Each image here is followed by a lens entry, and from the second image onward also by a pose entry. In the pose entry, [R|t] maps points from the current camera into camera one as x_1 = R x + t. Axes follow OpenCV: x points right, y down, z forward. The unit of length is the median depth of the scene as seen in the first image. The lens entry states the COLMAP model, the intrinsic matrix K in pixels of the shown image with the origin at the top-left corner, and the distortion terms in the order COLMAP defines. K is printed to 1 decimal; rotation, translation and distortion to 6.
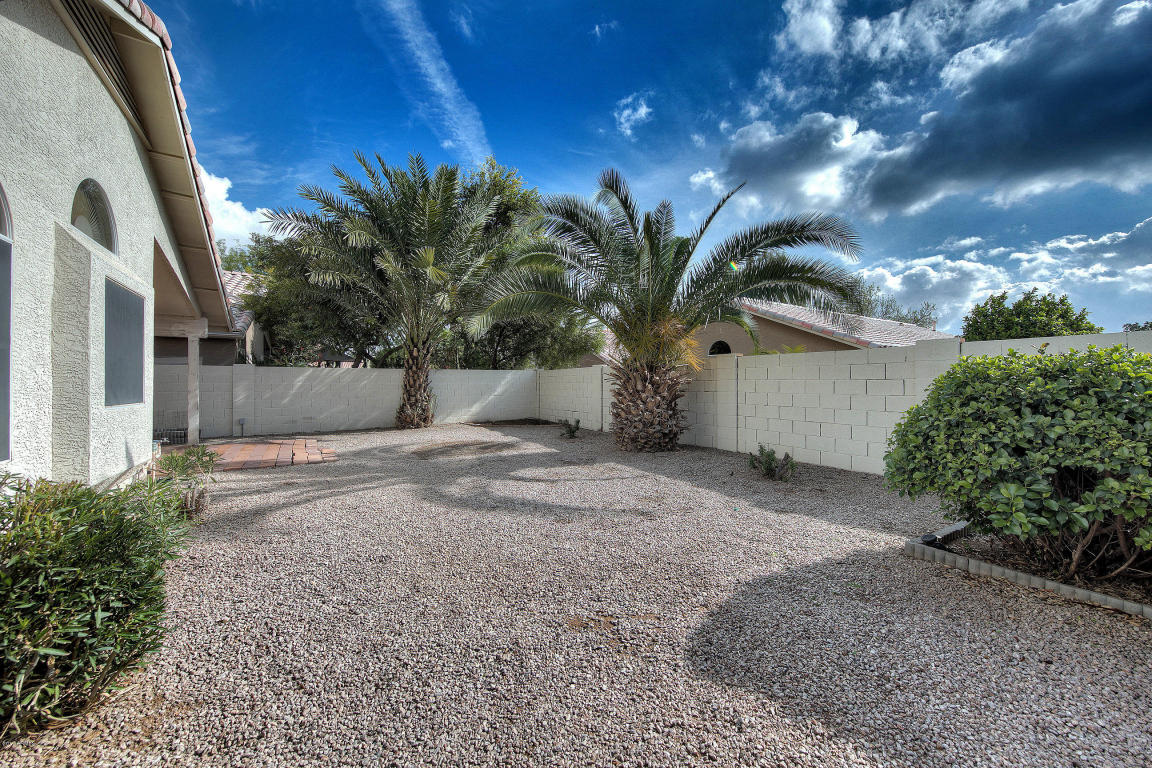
lens RADIAL K [[450.4, 0, 578.5], [0, 450.4, 384.4], [0, 0, 1]] dist [0.006888, -0.000541]
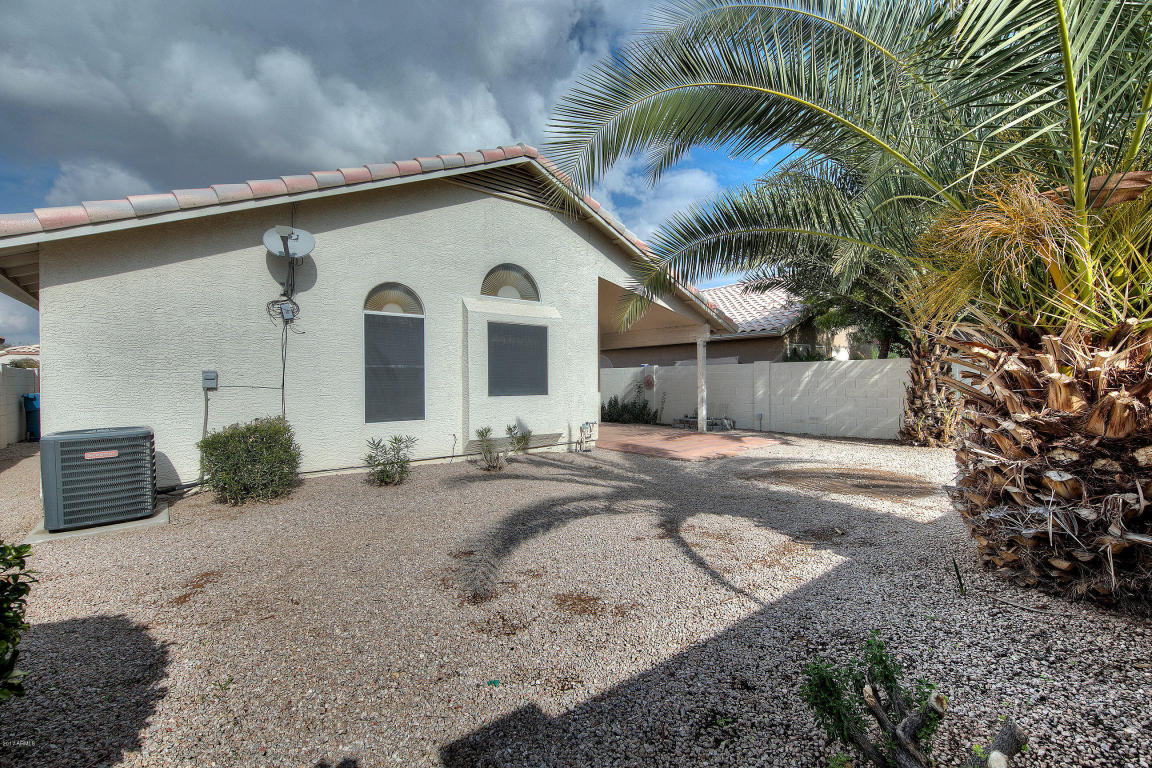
lens RADIAL K [[517.2, 0, 578.9], [0, 517.2, 379.0], [0, 0, 1]] dist [0.016956, 0.000395]
pose [[0.101316, 0.001222, -0.994854, 0.366462], [0.008784, 0.999959, 0.002123, -0.008788], [0.994816, -0.008954, 0.101301, 0.437536]]
